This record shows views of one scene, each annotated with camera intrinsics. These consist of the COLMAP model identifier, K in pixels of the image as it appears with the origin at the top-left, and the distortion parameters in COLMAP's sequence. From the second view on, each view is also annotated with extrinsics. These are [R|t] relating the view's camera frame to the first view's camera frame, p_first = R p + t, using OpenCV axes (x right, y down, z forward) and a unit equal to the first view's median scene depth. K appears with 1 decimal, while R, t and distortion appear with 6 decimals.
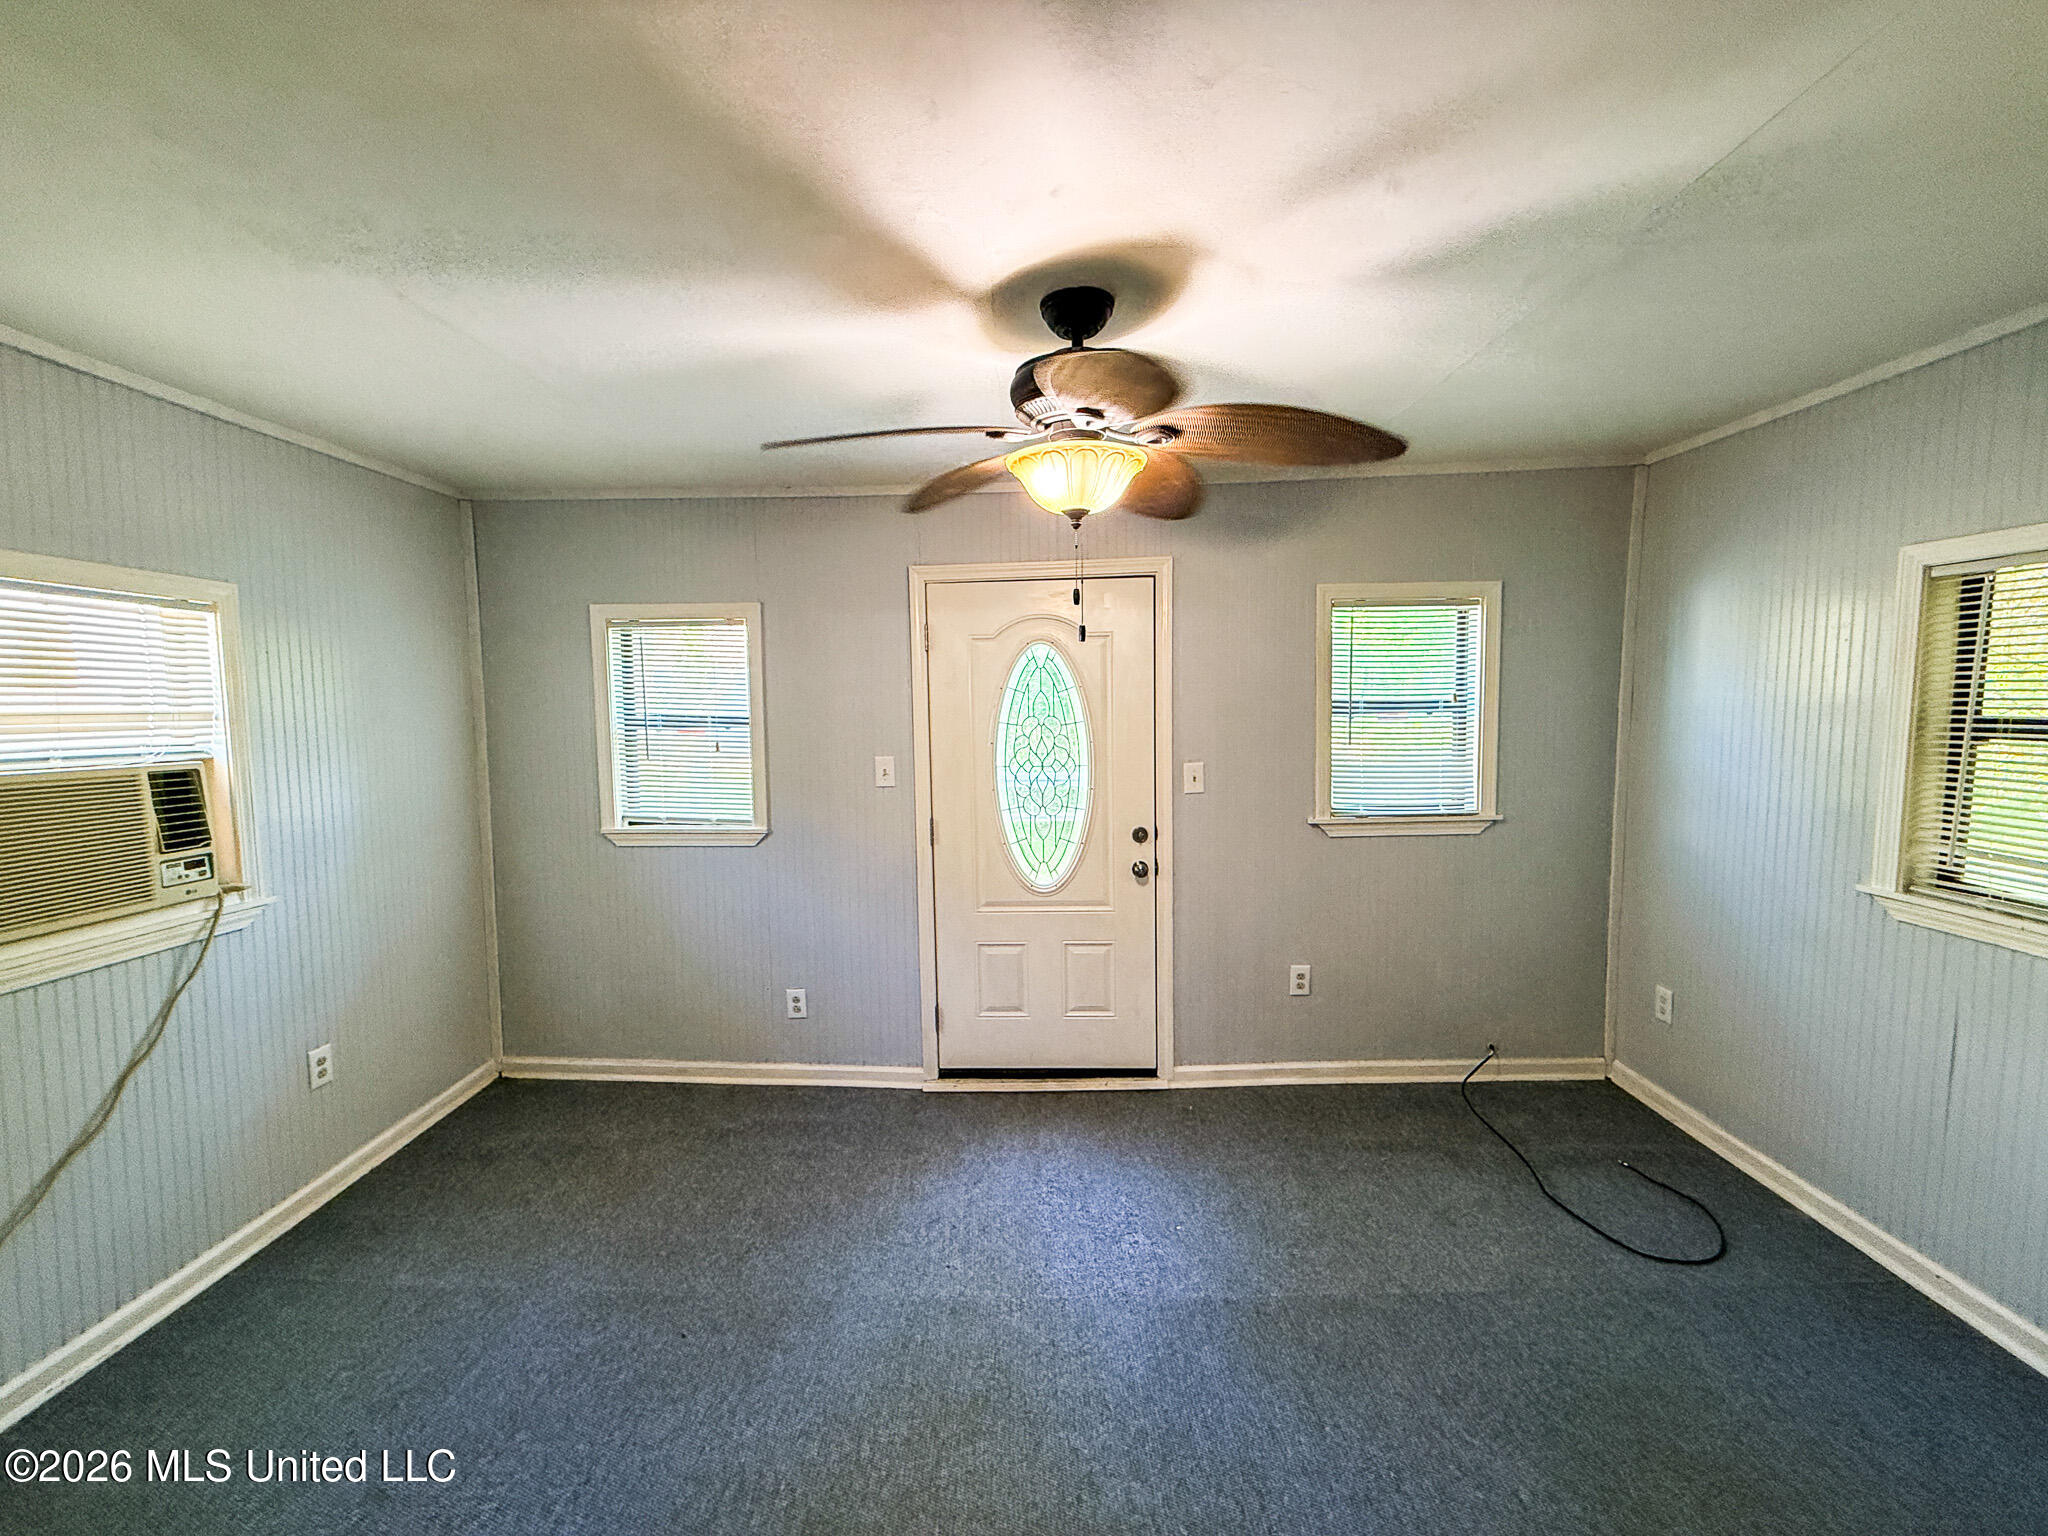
lens RADIAL K [[816.7, 0, 1013.9], [0, 816.7, 768.9], [0, 0, 1]] dist [-0.002124, -0.000223]
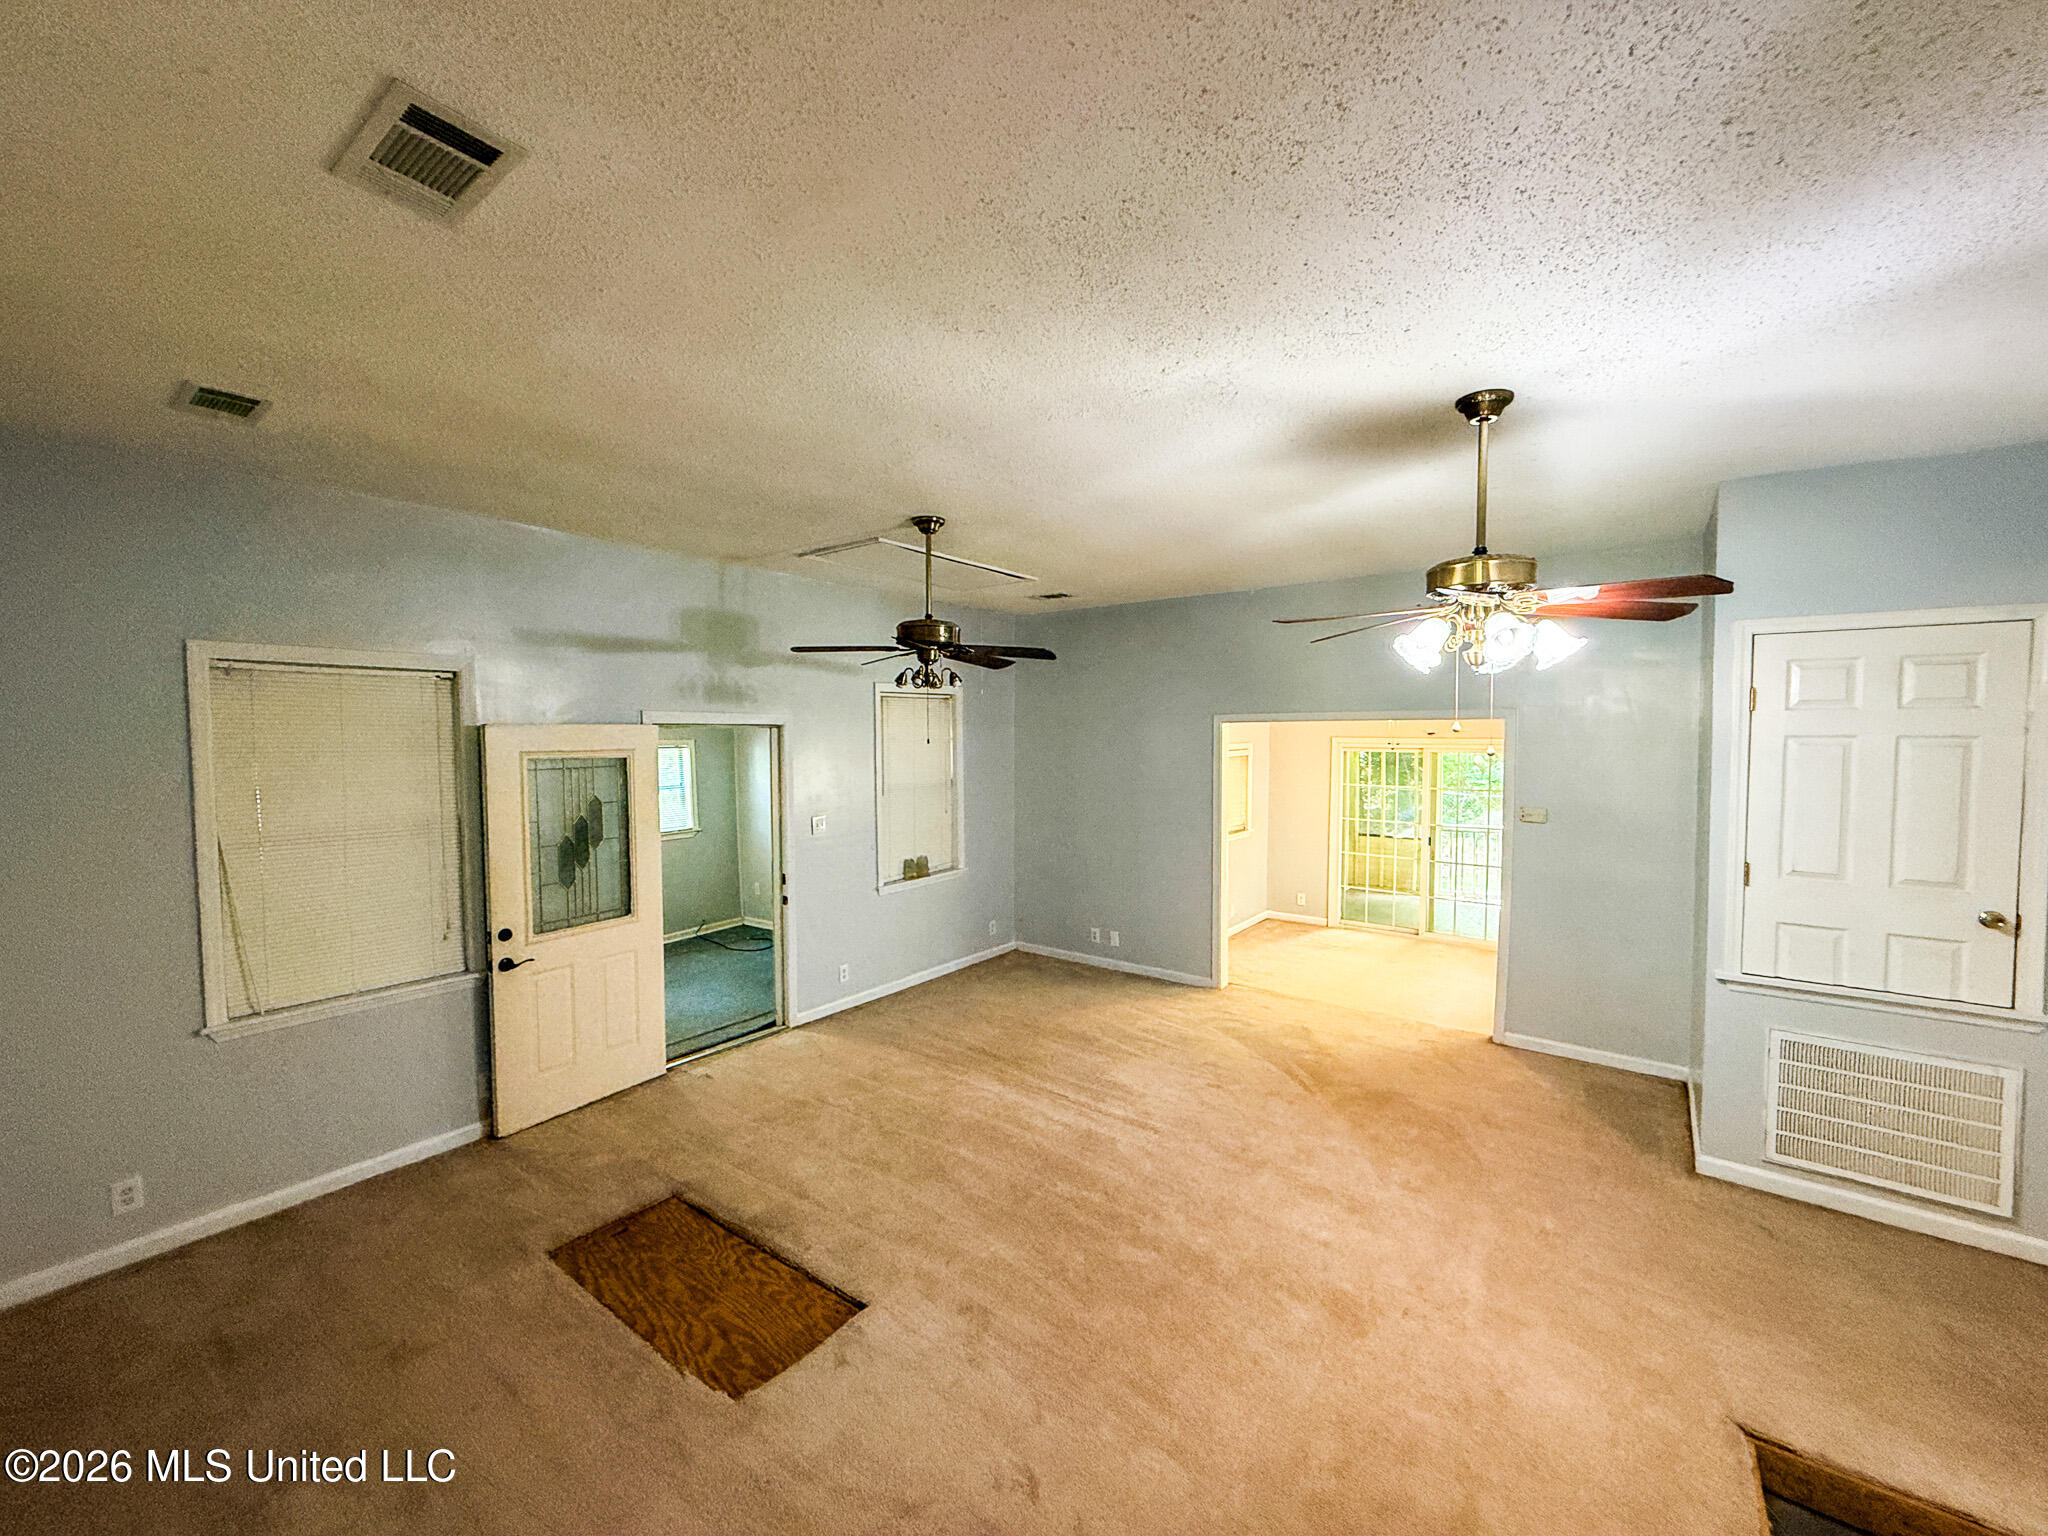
lens RADIAL K [[816.7, 0, 1013.9], [0, 816.7, 768.9], [0, 0, 1]] dist [-0.002124, -0.000223]
pose [[0.574525, -0.042107, 0.817403, -0.942848], [0.072564, 0.997364, 0.000375, -0.063155], [-0.815264, 0.059099, 0.576066, -1.317358]]
